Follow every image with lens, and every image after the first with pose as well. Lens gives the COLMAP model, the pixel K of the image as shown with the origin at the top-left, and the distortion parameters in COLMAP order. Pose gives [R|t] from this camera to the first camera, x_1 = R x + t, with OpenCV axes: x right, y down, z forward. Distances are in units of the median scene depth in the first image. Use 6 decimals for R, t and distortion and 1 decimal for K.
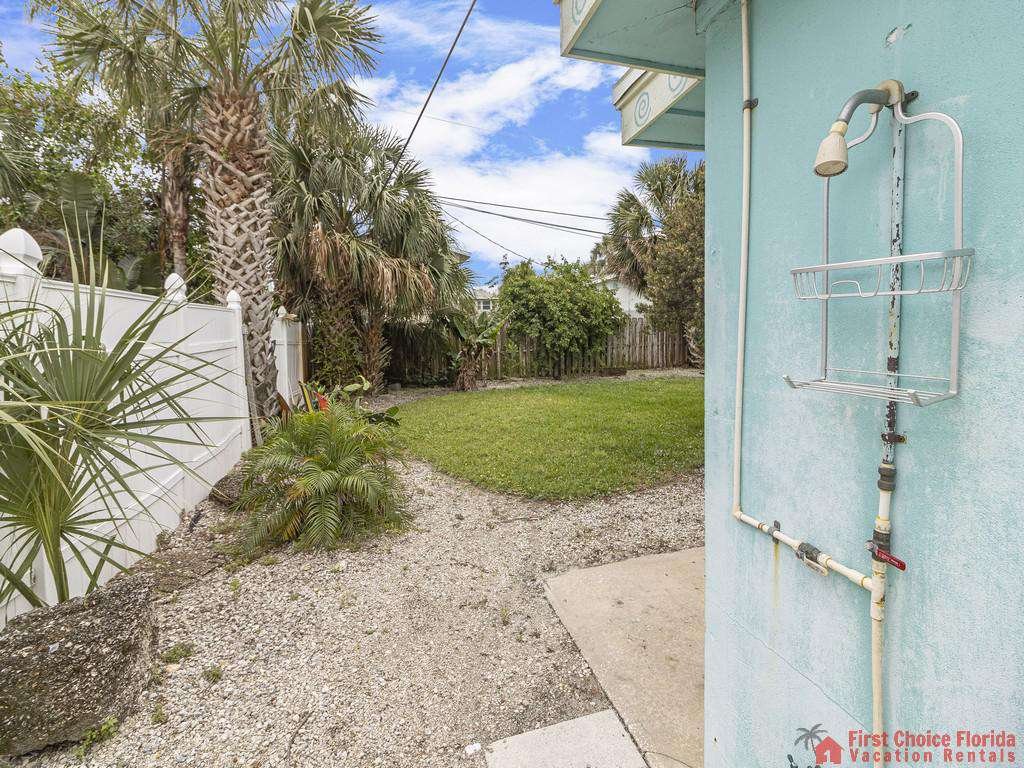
lens RADIAL K [[480.0, 0, 511.7], [0, 480.0, 343.7], [0, 0, 1]] dist [0.000367, 0.000046]
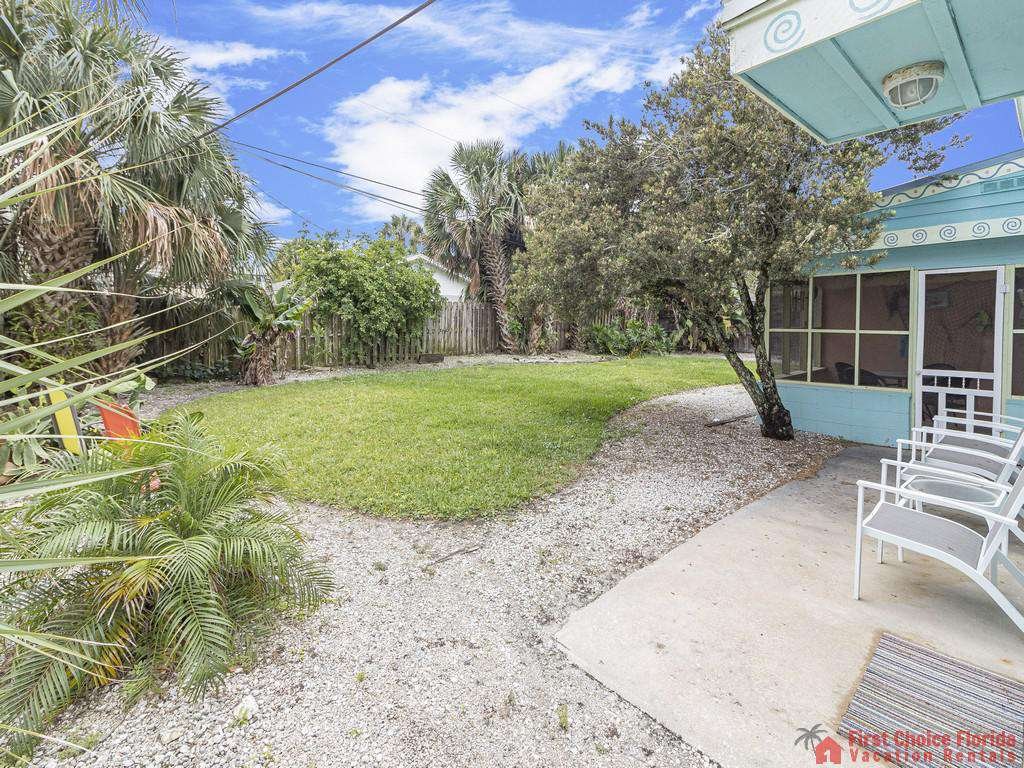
lens RADIAL K [[490.7, 0, 512.2], [0, 490.7, 315.5], [0, 0, 1]] dist [0.000636, 0.000165]
pose [[0.893265, 0.027028, 0.448718, -0.082068], [-0.014113, 0.999385, -0.032102, 0.003411], [-0.449310, 0.022343, 0.893097, 0.078731]]
